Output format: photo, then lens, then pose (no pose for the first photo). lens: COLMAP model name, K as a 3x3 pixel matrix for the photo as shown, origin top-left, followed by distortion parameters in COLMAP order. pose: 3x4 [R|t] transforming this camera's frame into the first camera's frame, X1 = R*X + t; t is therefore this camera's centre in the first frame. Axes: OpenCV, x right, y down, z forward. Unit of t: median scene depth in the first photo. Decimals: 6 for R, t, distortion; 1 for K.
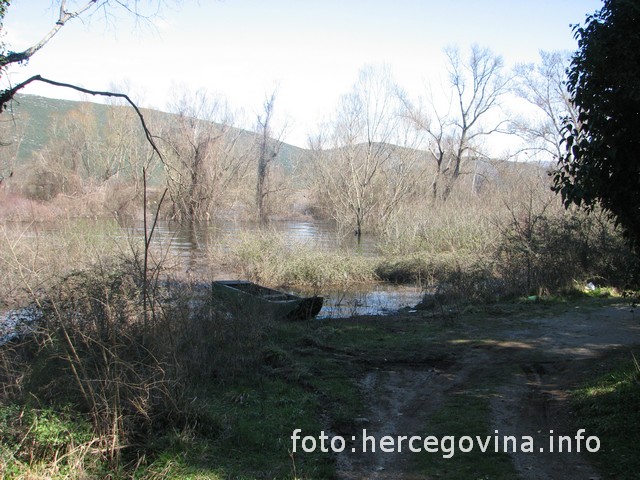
lens RADIAL K [[669.6, 0, 320.8], [0, 669.6, 241.3], [0, 0, 1]] dist [-0.001469, 0.000000]
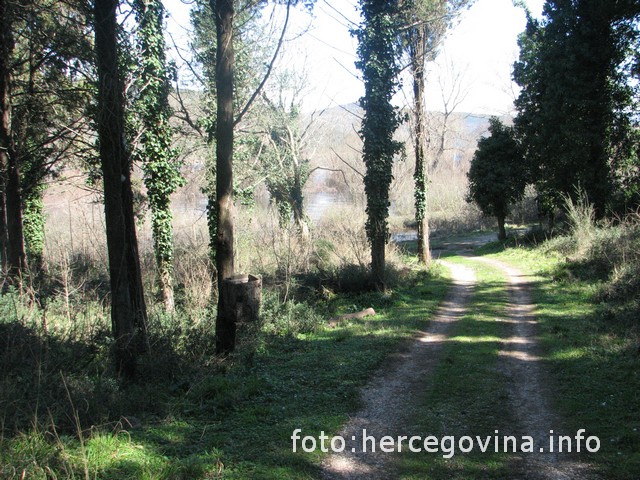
lens RADIAL K [[669.6, 0, 319.5], [0, 669.6, 239.0], [0, 0, 1]] dist [-0.001469, 0.000000]
pose [[0.998751, -0.047555, 0.015328, -0.065599], [0.046679, 0.997494, 0.053161, -0.008405], [-0.017818, -0.052380, 0.998468, -0.320006]]
